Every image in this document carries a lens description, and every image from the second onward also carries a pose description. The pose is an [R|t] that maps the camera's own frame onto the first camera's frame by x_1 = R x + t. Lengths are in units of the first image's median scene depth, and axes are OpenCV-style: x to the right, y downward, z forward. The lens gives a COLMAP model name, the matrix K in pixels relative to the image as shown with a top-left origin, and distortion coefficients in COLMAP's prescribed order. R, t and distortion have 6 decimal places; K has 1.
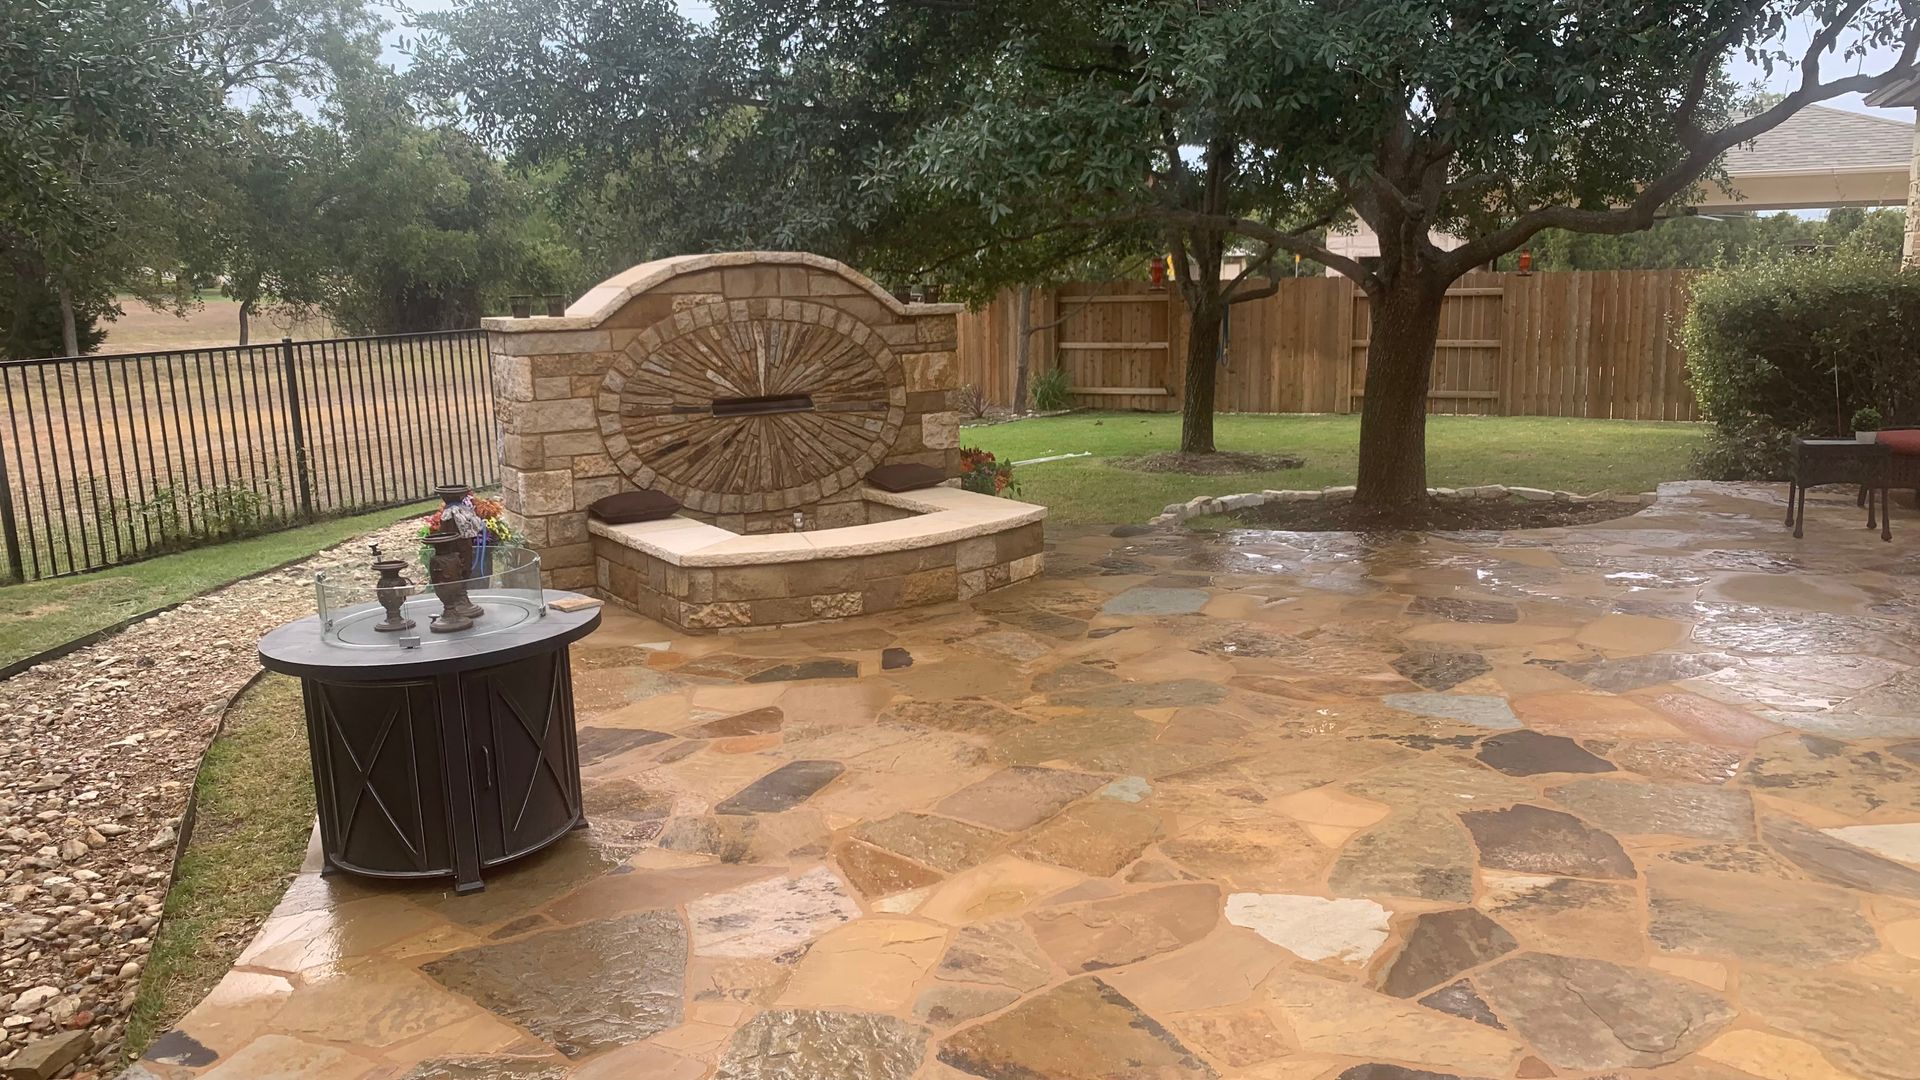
lens RADIAL K [[1286.3, 0, 960.0], [0, 1286.3, 540.0], [0, 0, 1]] dist [-0.000811, 0.000842]
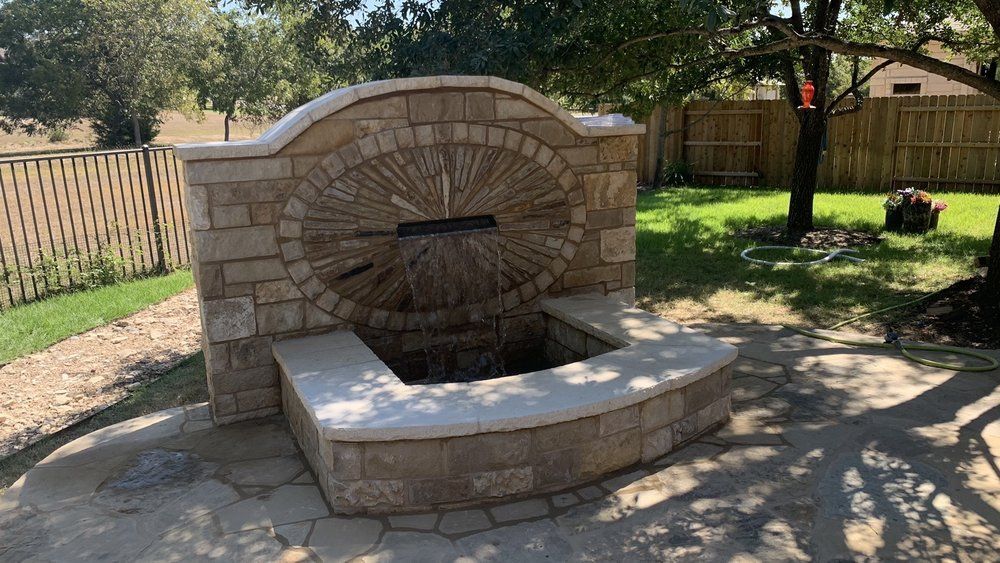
lens RADIAL K [[670.0, 0, 500.0], [0, 670.0, 281.5], [0, 0, 1]] dist [-0.000811, 0.000842]
pose [[0.987254, 0.035405, -0.155168, -0.026454], [-0.025053, 0.997359, 0.068166, -0.099772], [0.157171, -0.063410, 0.985534, 0.475326]]
